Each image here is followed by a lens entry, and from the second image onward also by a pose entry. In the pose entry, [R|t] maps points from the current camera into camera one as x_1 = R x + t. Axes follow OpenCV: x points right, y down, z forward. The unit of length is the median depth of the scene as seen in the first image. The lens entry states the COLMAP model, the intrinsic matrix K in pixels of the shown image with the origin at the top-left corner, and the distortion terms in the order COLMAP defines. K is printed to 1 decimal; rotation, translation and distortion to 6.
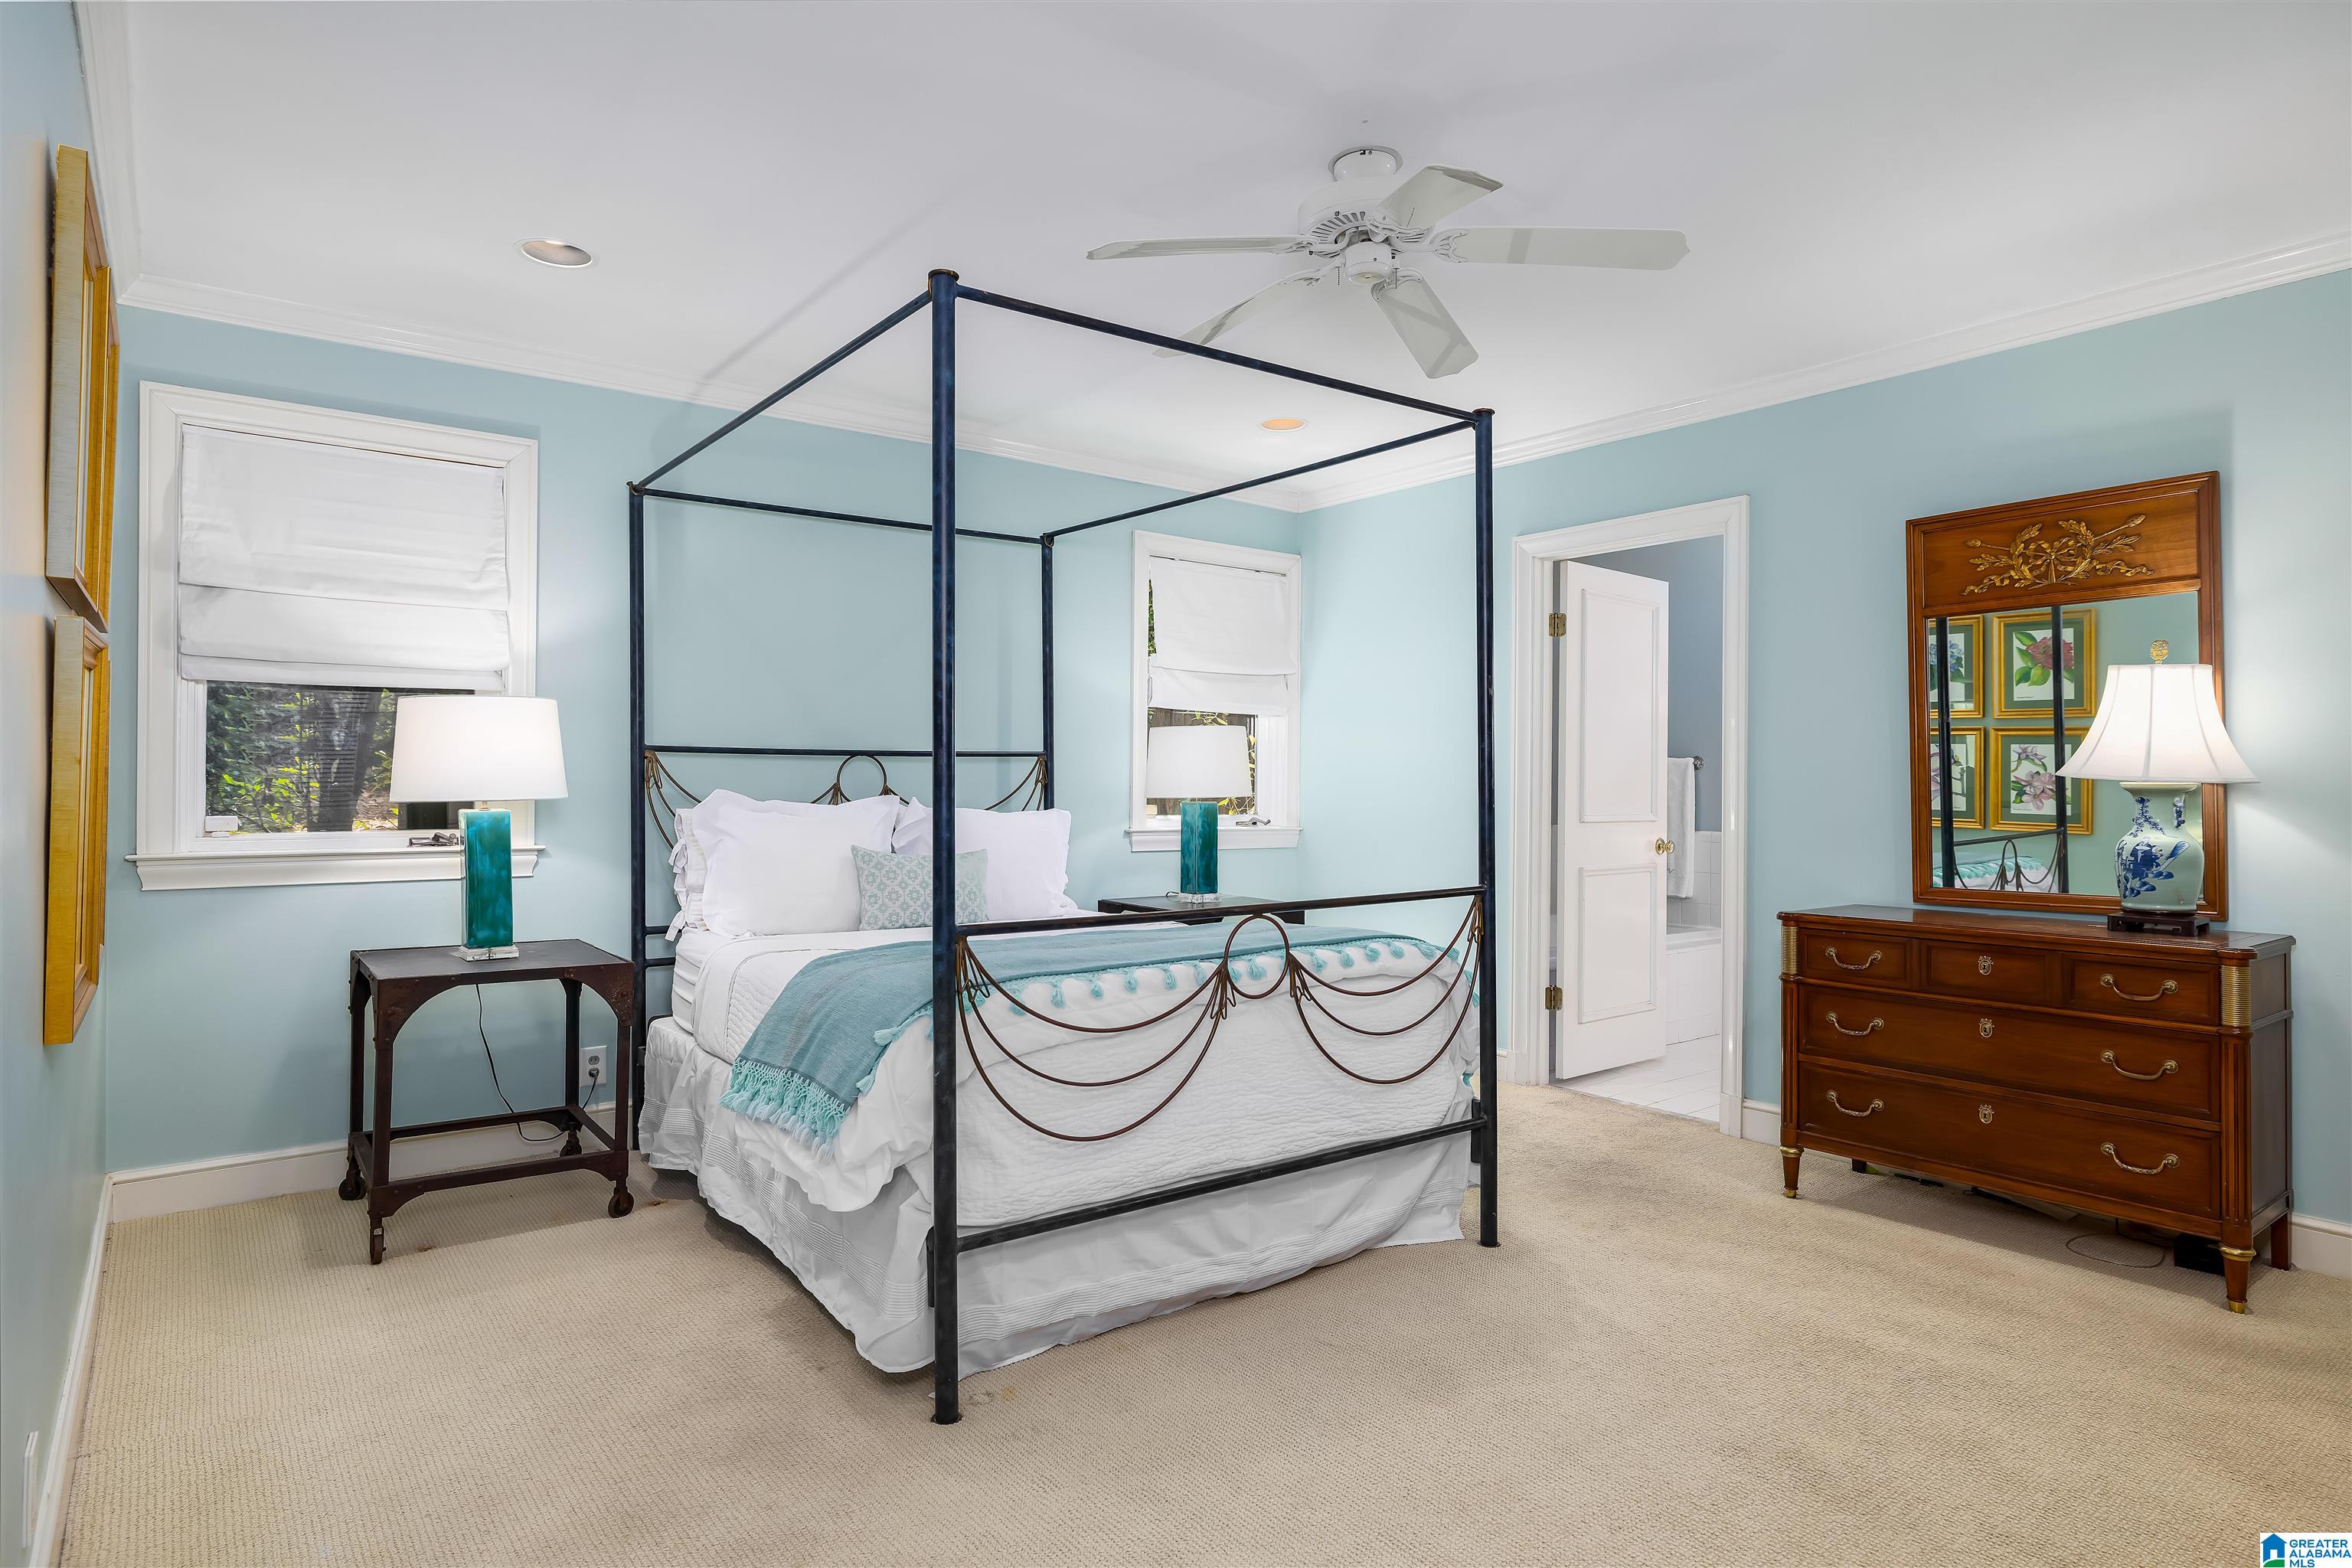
lens RADIAL K [[1293.9, 0, 1180.9], [0, 1293.9, 783.0], [0, 0, 1]] dist [0.000513, -0.000081]
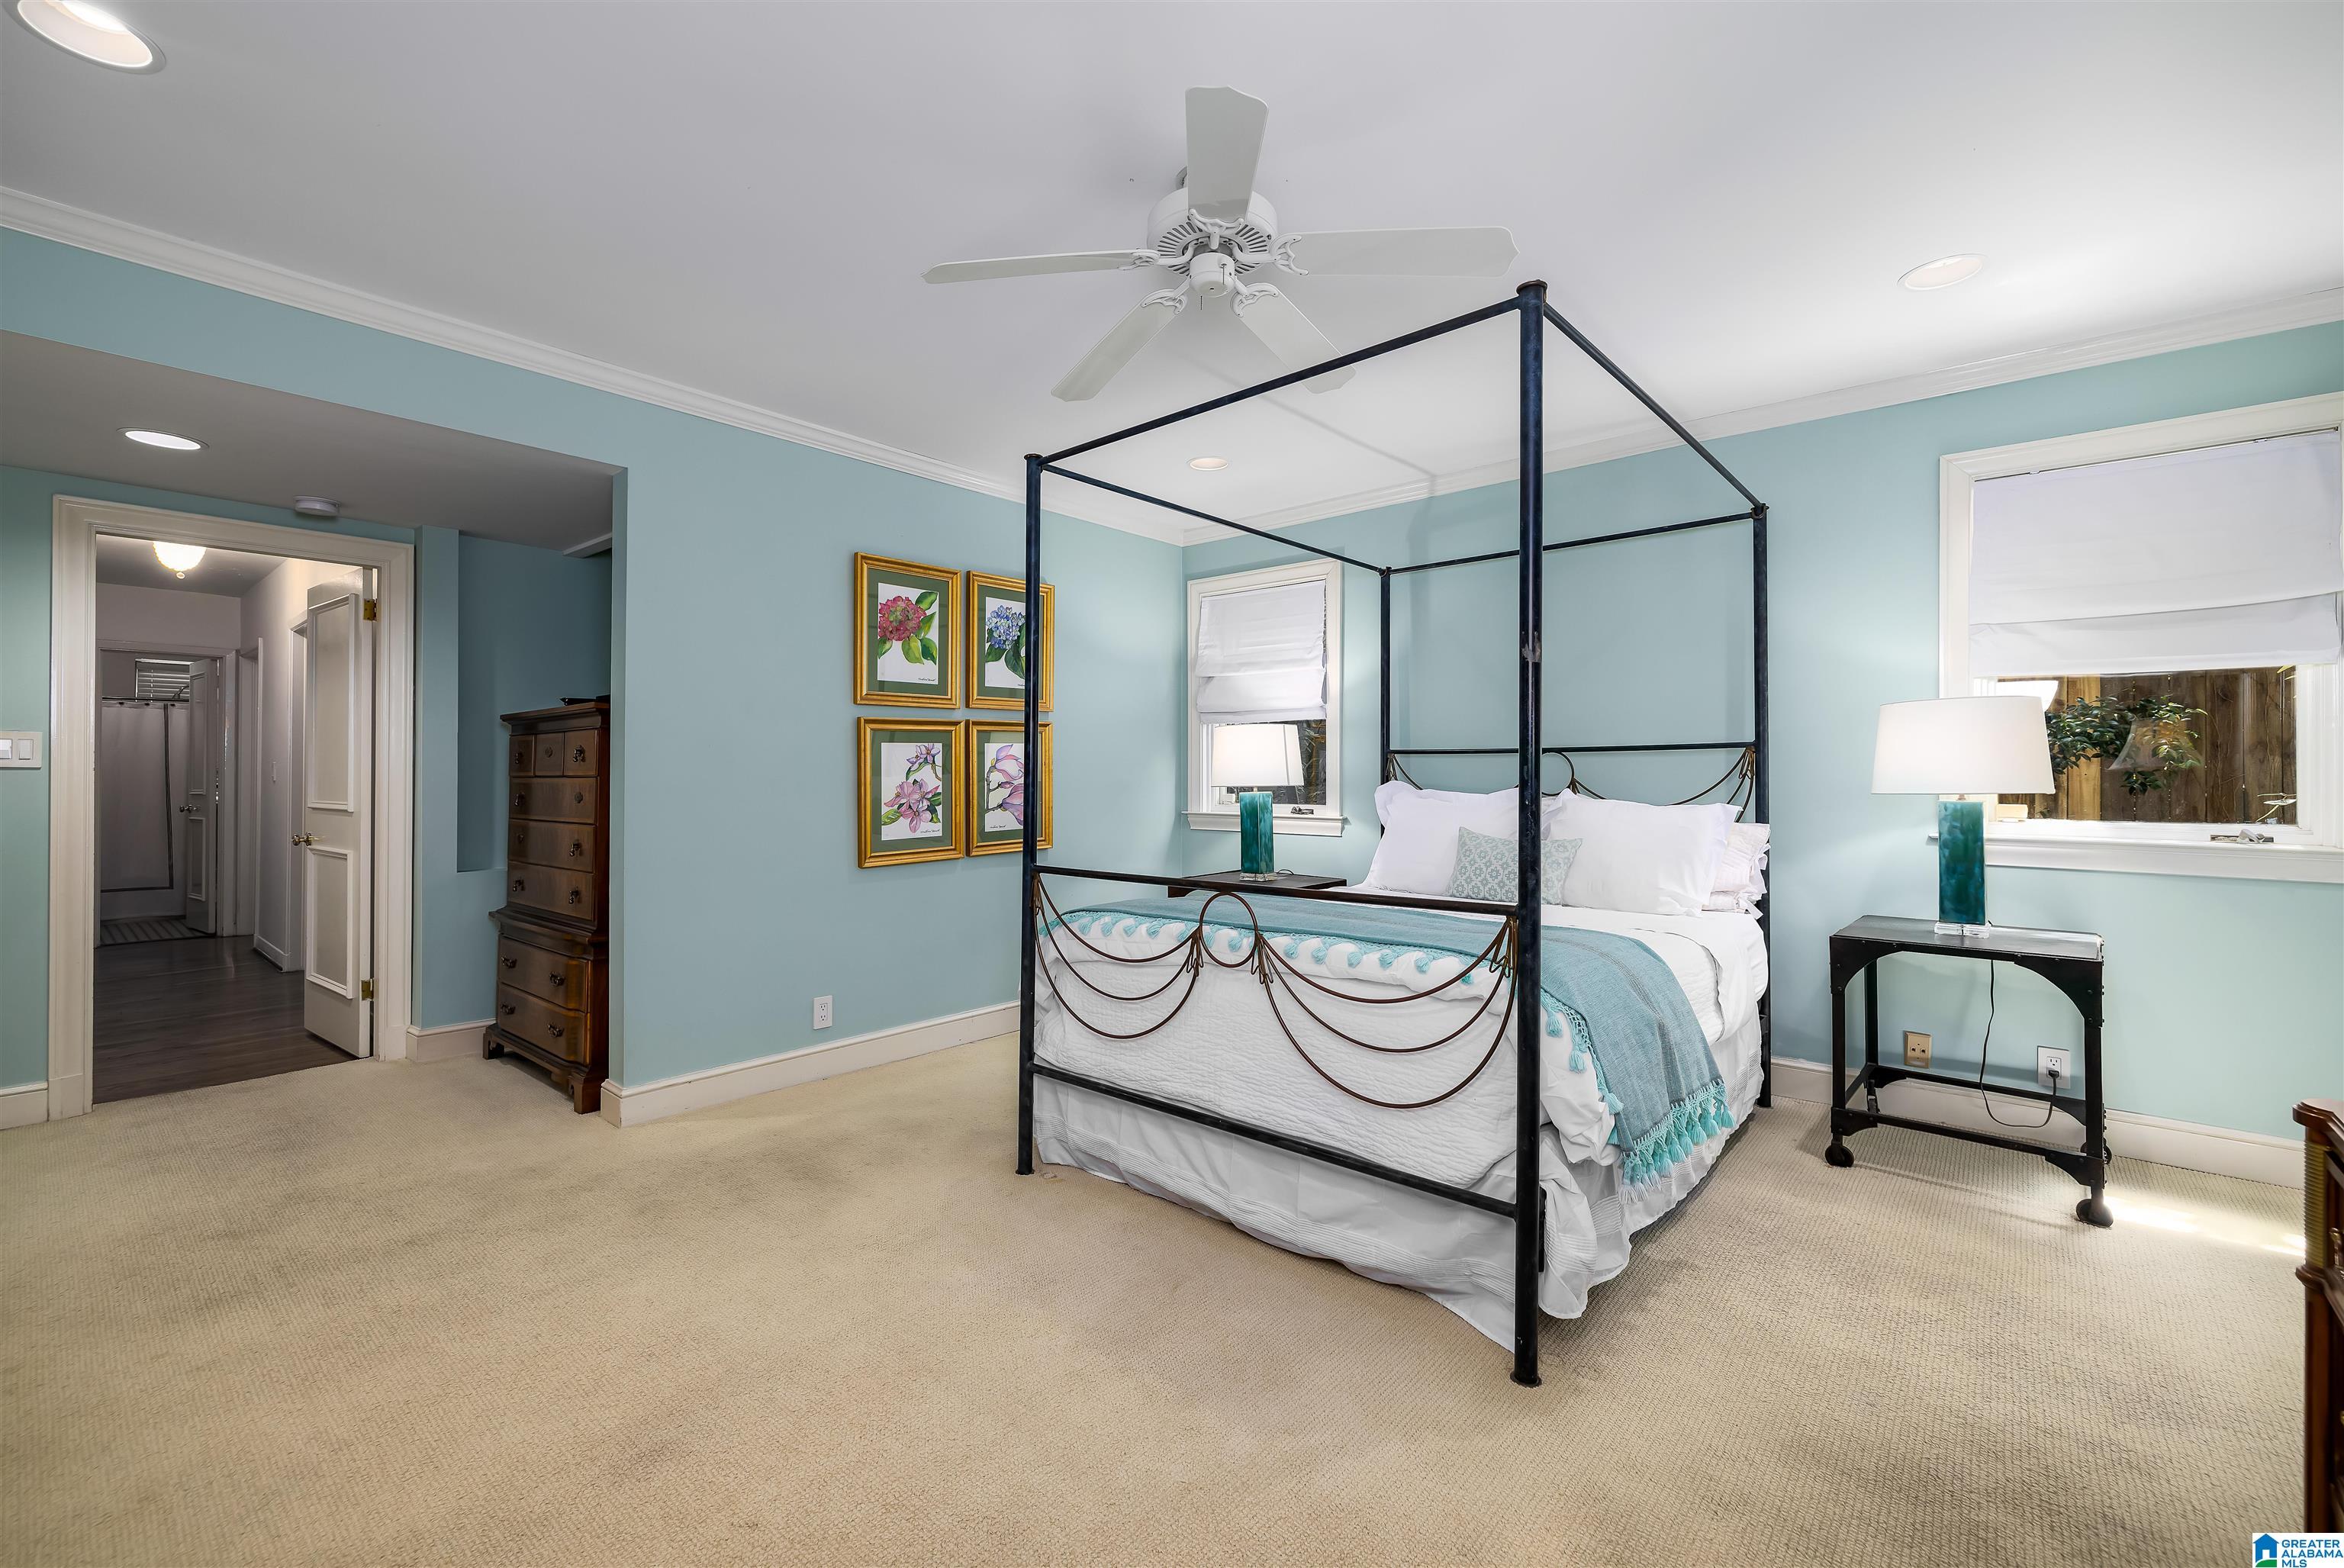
lens RADIAL K [[1005.0, 0, 1173.4], [0, 1005.0, 774.0], [0, 0, 1]] dist [0.003460, 0.000183]
pose [[0.197990, -0.003623, -0.980197, 0.794203], [-0.000744, 0.999992, -0.003846, 0.002274], [0.980204, 0.001491, 0.197986, 0.688770]]
